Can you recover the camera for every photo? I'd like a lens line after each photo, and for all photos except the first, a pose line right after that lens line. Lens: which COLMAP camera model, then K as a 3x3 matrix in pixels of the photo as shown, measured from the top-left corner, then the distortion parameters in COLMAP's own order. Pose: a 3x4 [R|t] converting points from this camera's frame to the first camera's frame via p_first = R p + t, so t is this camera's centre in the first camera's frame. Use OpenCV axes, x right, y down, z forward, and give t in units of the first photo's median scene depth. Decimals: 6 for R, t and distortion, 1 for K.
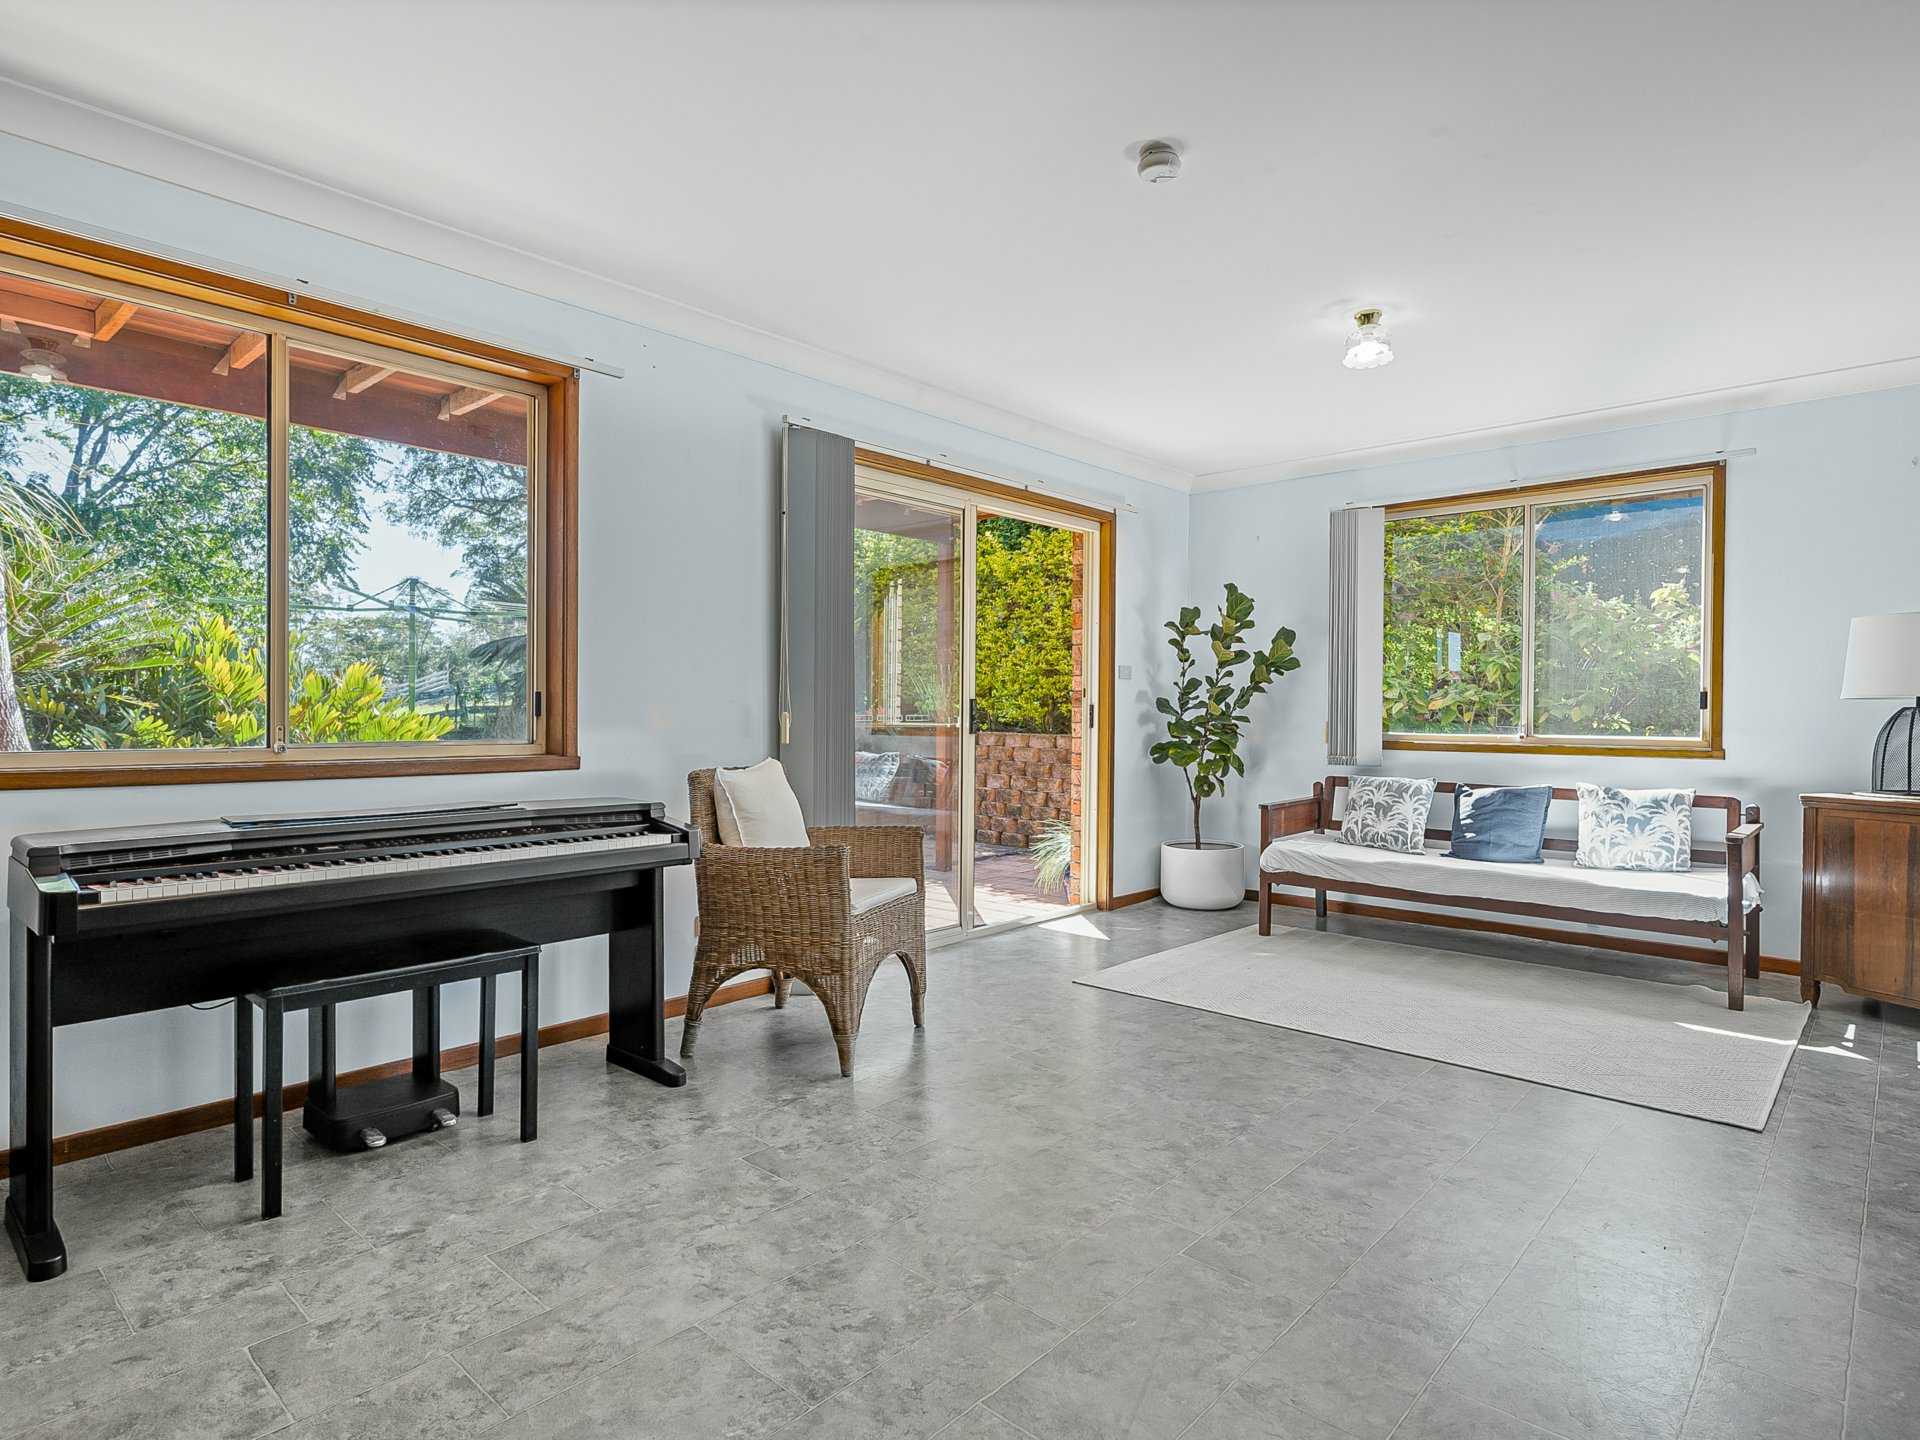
lens RADIAL K [[1057.7, 0, 955.4], [0, 1057.7, 720.0], [0, 0, 1]] dist [0.005346, -0.001488]
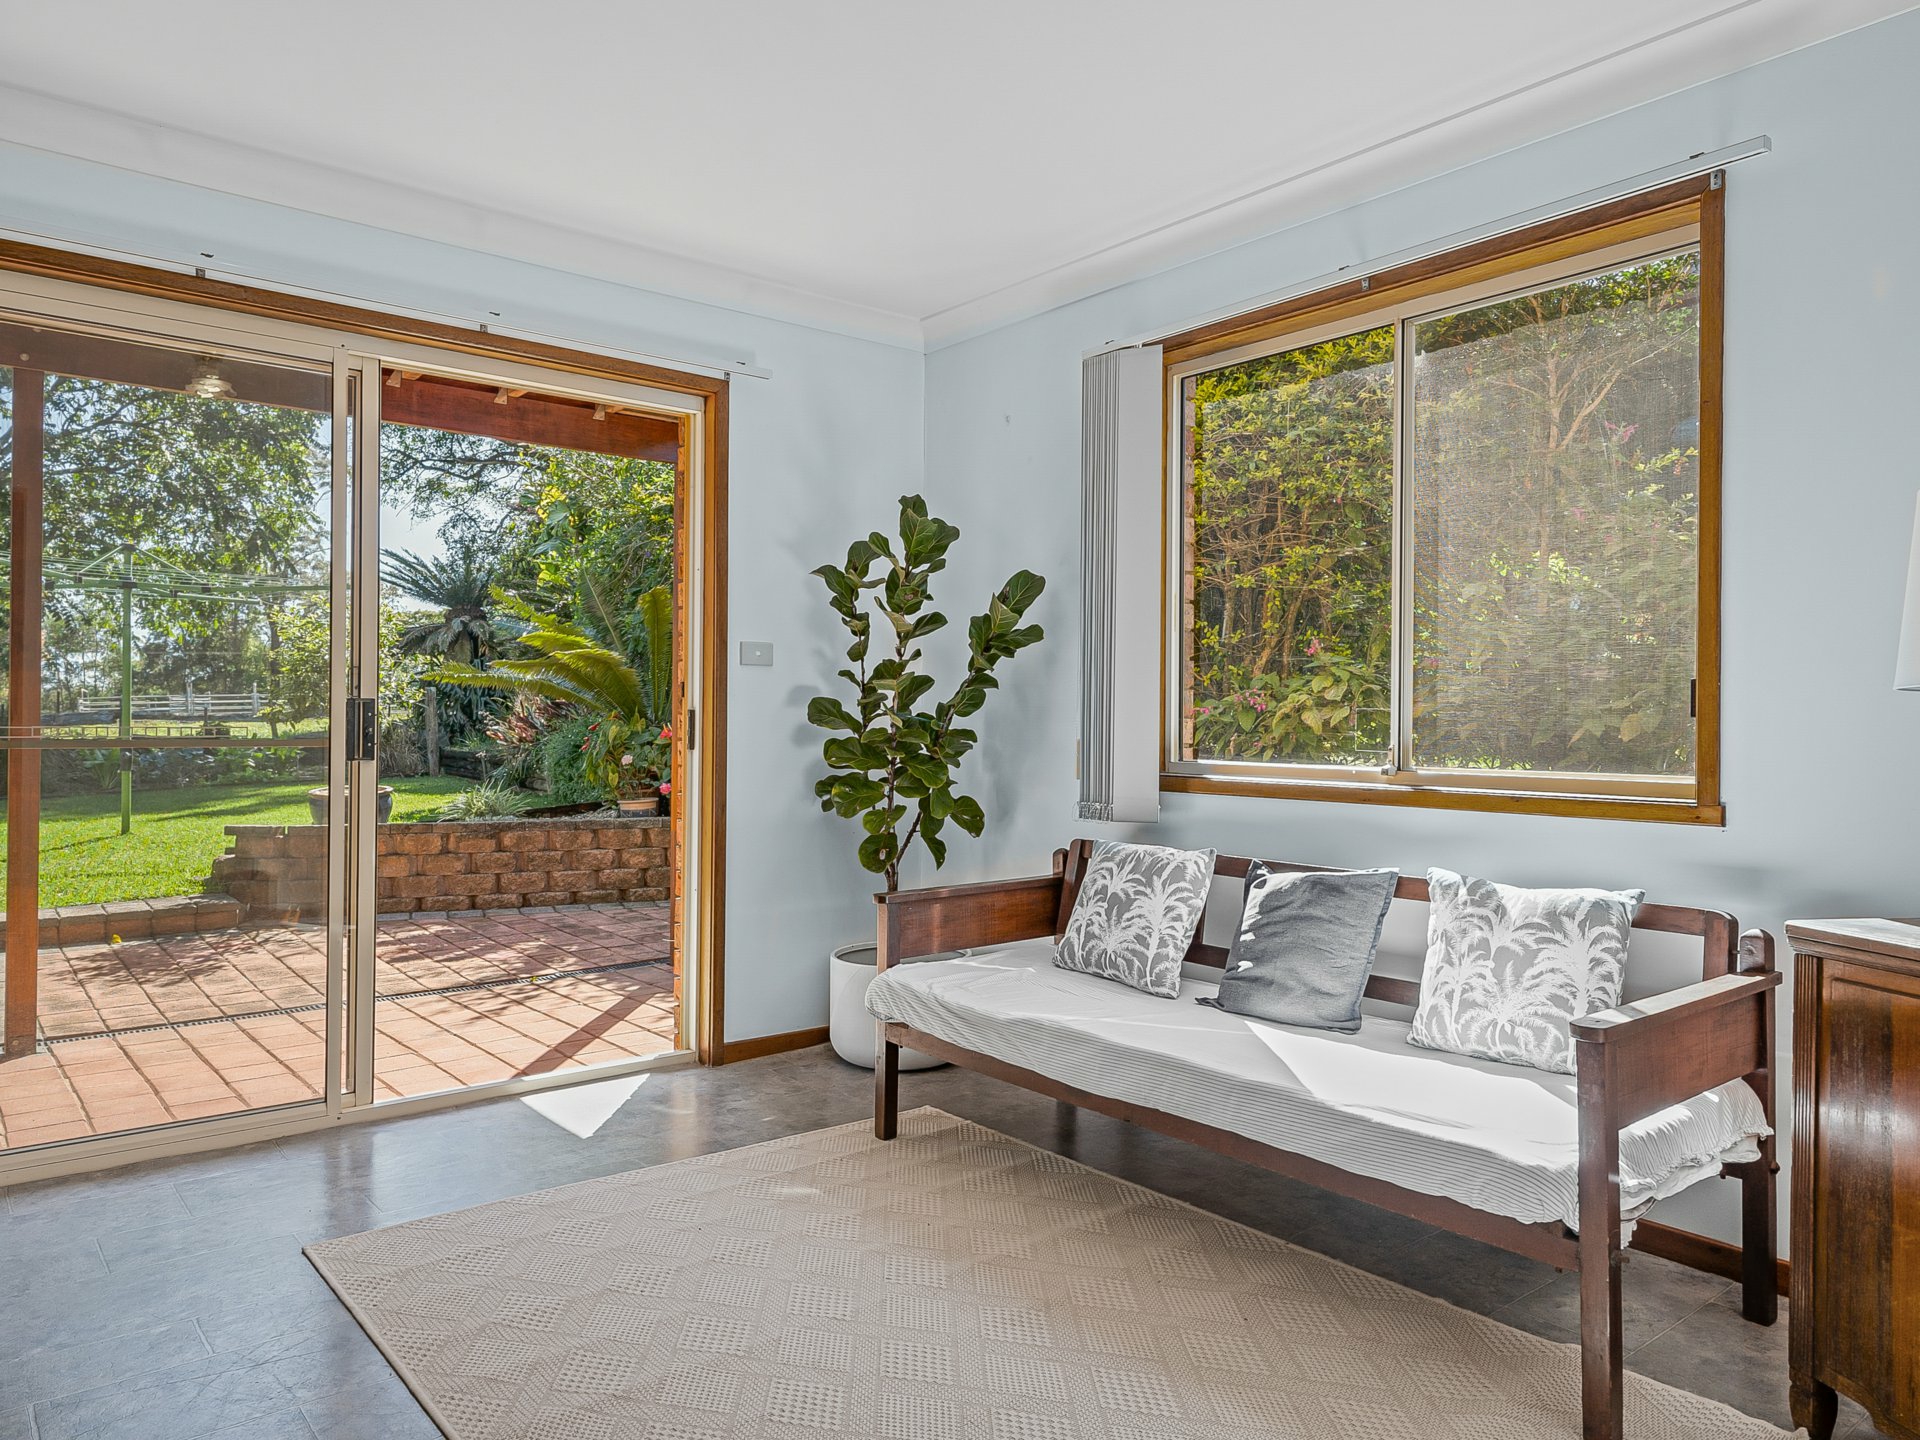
lens RADIAL K [[1319.8, 0, 963.8], [0, 1319.8, 715.4], [0, 0, 1]] dist [0.011430, -0.000183]
pose [[0.989292, 0.000910, -0.145950, 0.421066], [-0.002973, 0.999899, -0.013918, -0.001472], [0.145922, 0.014203, 0.989194, 0.333659]]
